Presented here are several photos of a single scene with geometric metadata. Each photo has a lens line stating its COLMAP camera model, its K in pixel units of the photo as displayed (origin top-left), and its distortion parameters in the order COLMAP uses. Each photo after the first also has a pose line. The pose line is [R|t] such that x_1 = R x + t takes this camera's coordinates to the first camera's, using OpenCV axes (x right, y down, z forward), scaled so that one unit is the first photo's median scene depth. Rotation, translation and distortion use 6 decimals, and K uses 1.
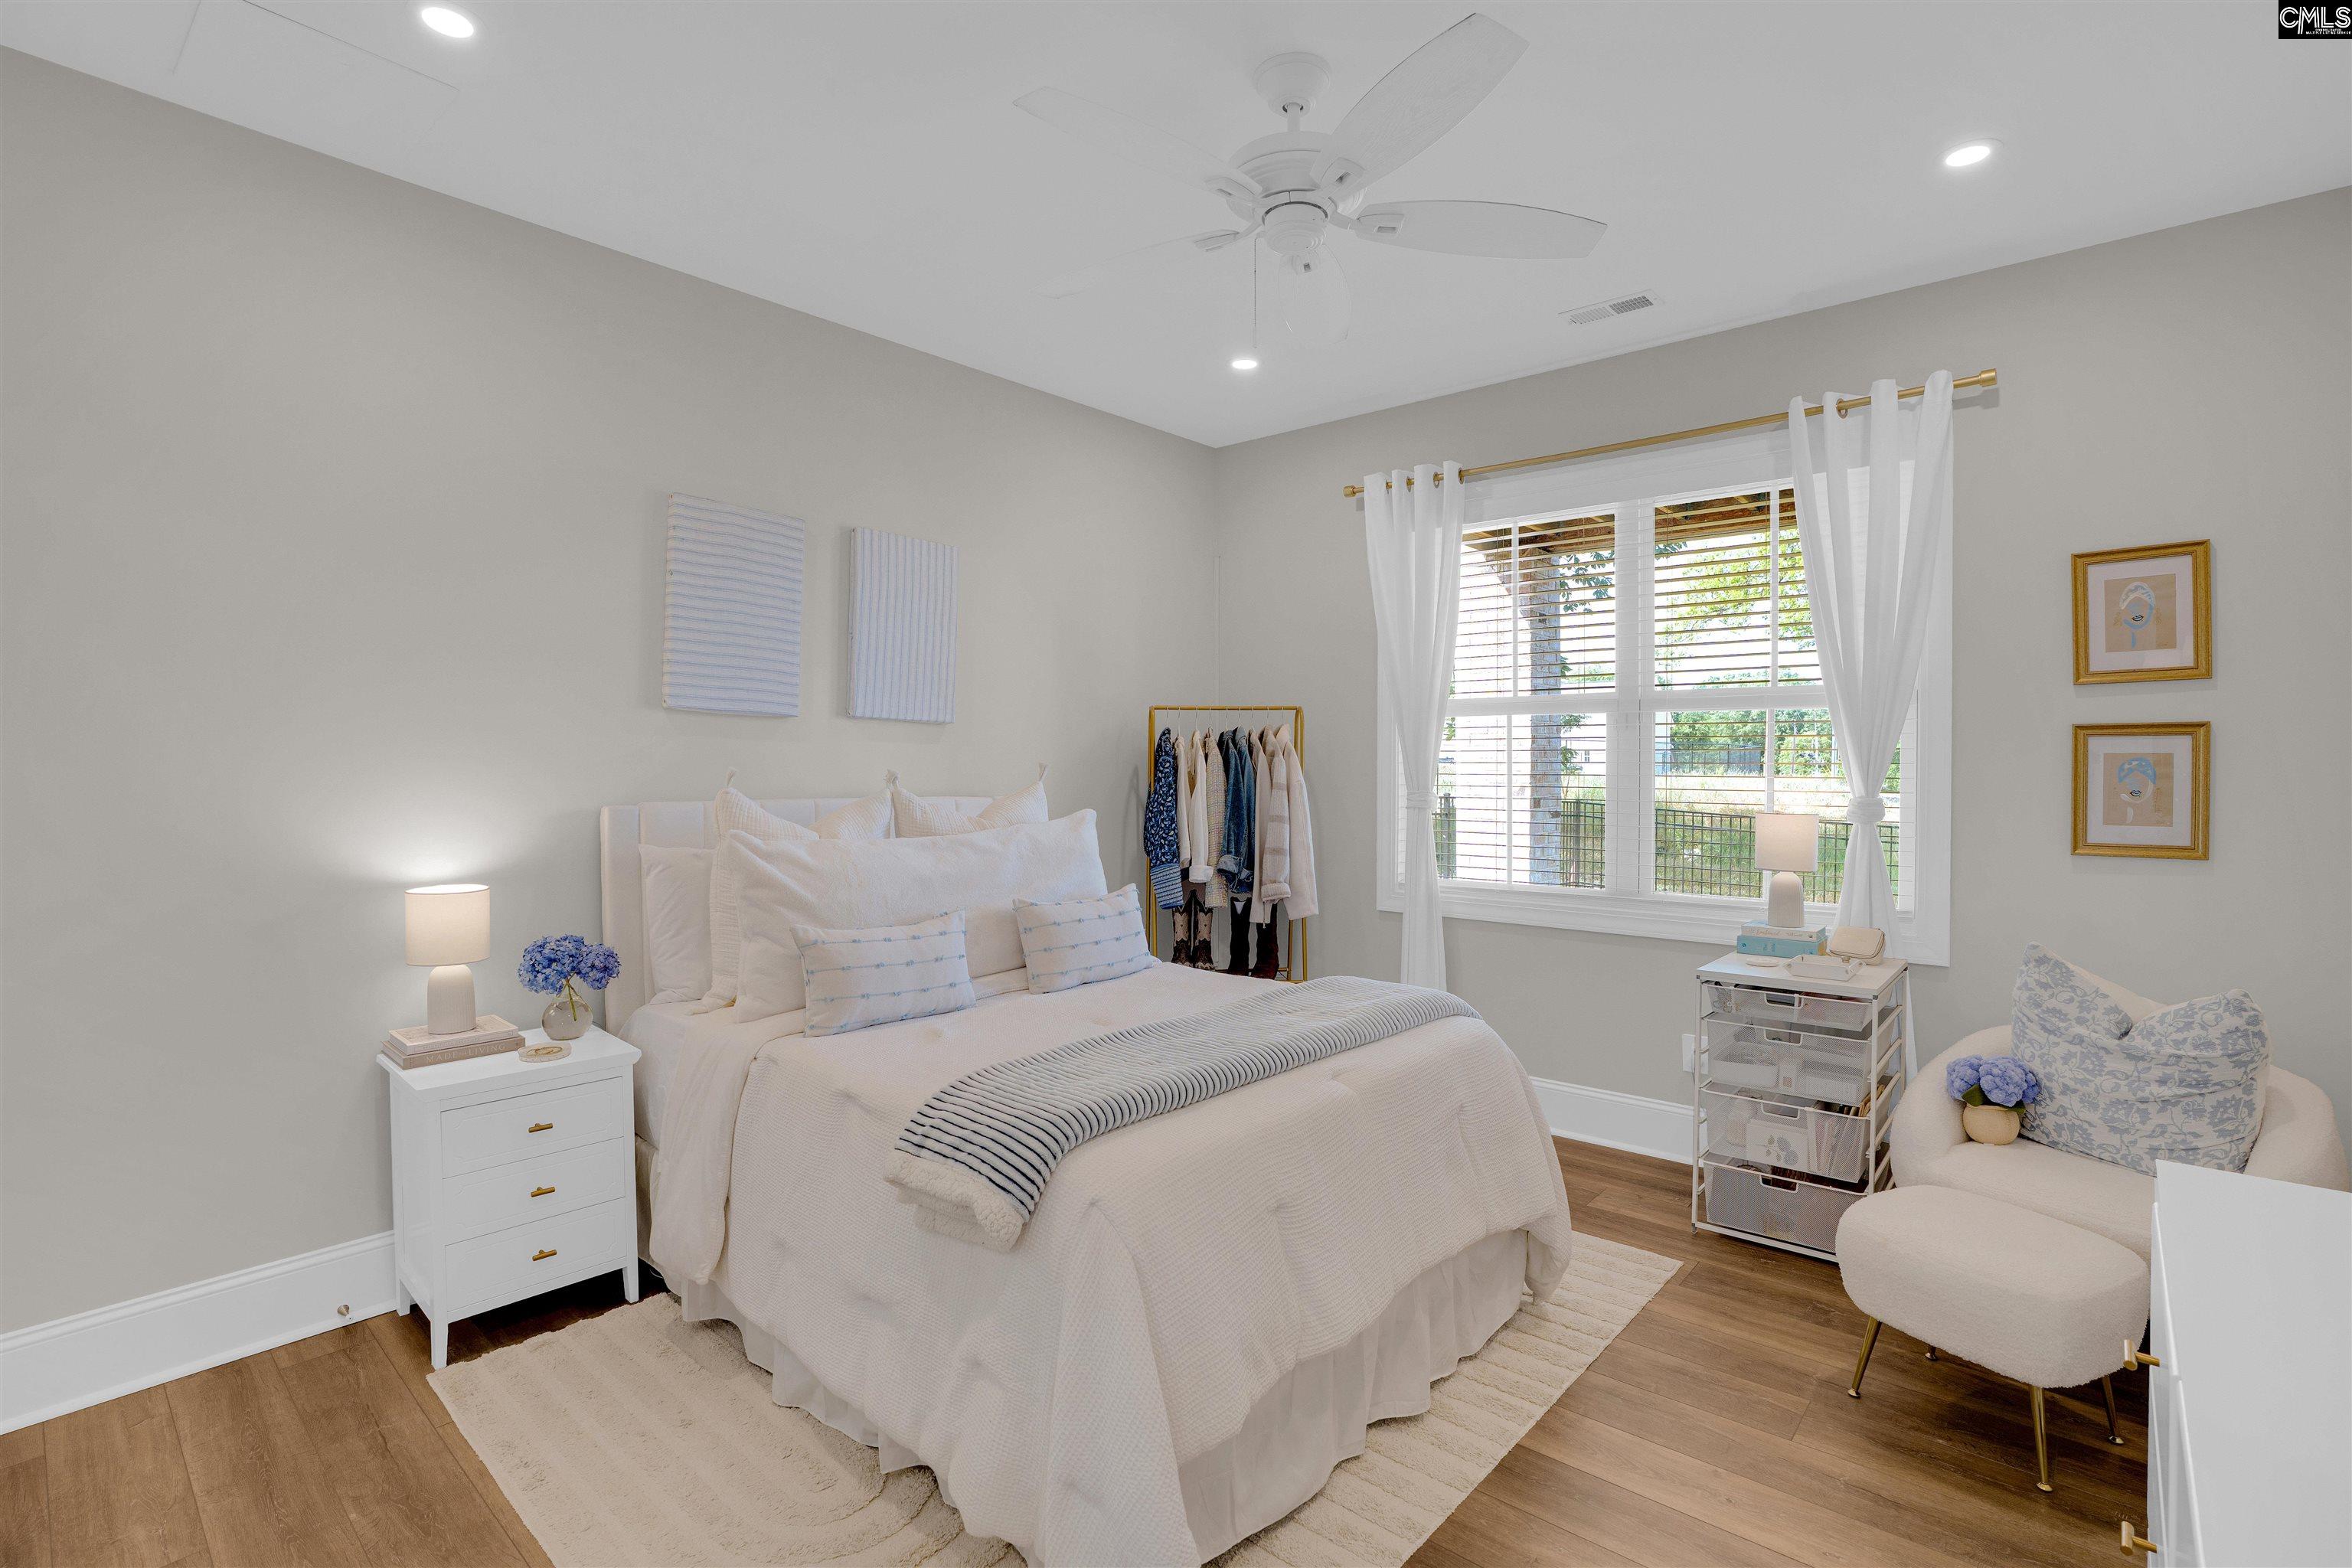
lens RADIAL K [[1087.3, 0, 1174.0], [0, 1087.3, 779.4], [0, 0, 1]] dist [-0.034755, 0.001512]
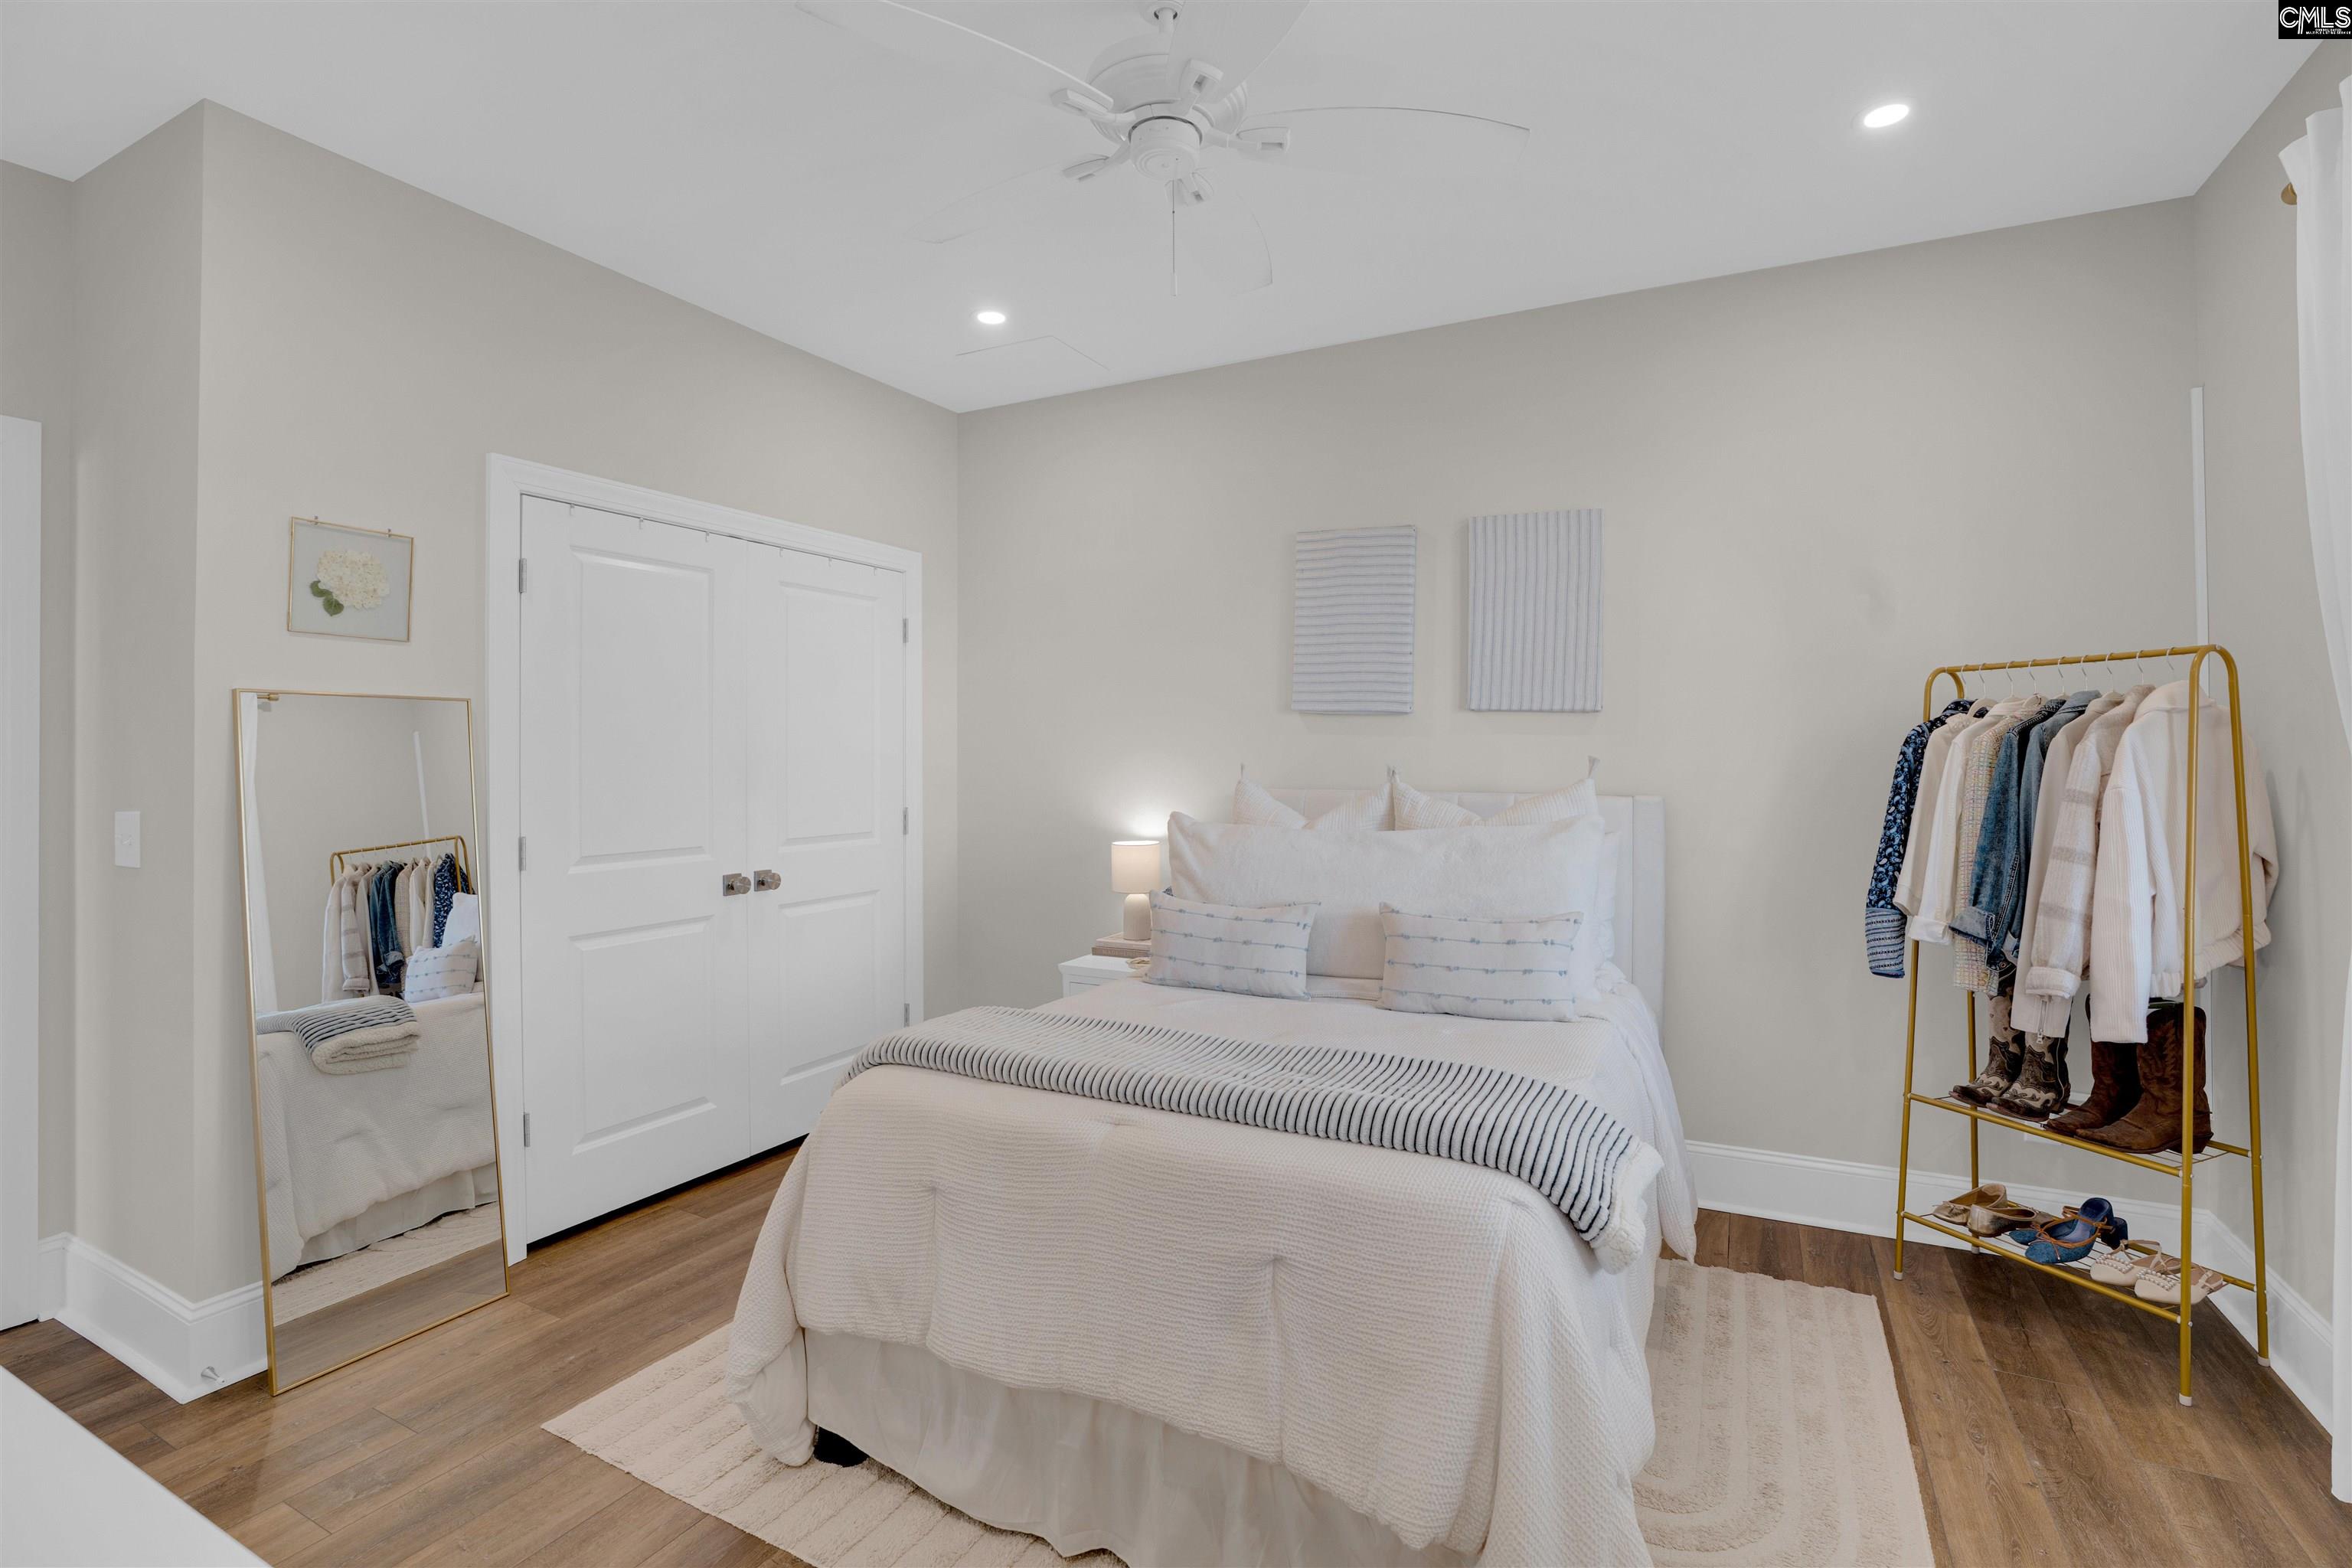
lens RADIAL K [[1087.3, 0, 1185.0], [0, 1087.3, 779.8], [0, 0, 1]] dist [-0.034755, 0.001512]
pose [[0.273615, 0.020591, -0.961619, 0.658649], [-0.008870, 0.999782, 0.018884, -0.011562], [0.961798, 0.003363, 0.273738, 0.539468]]
